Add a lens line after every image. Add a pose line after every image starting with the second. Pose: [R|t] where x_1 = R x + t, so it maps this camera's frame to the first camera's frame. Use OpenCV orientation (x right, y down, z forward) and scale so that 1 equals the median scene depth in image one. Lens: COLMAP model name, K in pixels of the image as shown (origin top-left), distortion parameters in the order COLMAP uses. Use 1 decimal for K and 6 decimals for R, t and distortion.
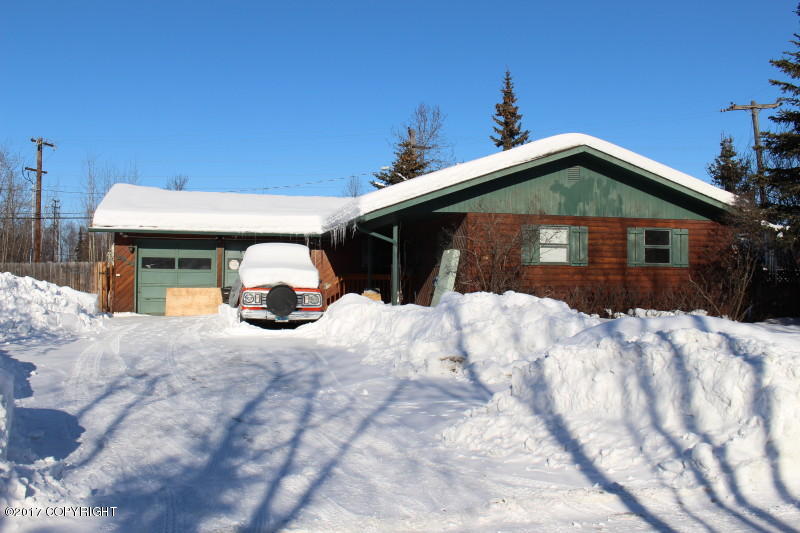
lens RADIAL K [[760.6, 0, 400.0], [0, 760.6, 266.5], [0, 0, 1]] dist [-0.069746, -0.001665]
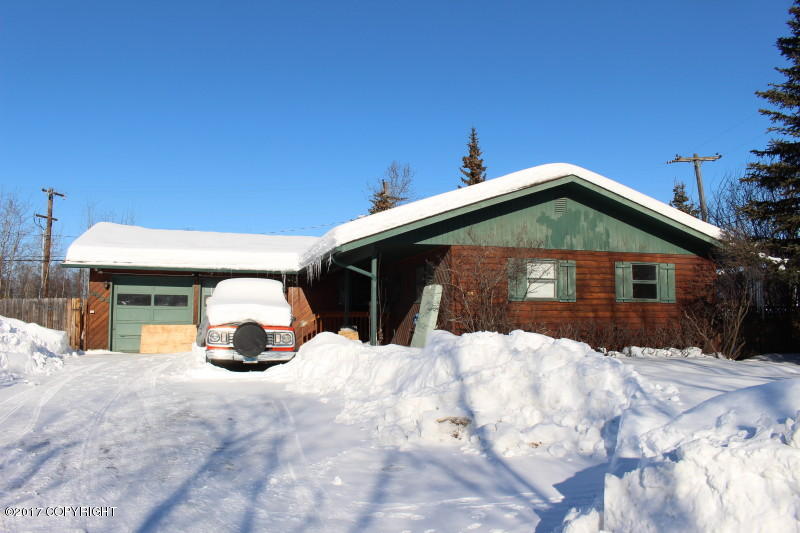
lens RADIAL K [[677.1, 0, 397.8], [0, 677.1, 270.0], [0, 0, 1]] dist [-0.156554, 0.140497]
pose [[0.999403, 0.000815, 0.034527, -0.005761], [0.000992, 0.998632, -0.052281, 0.003205], [-0.034522, 0.052284, 0.998035, 0.167531]]
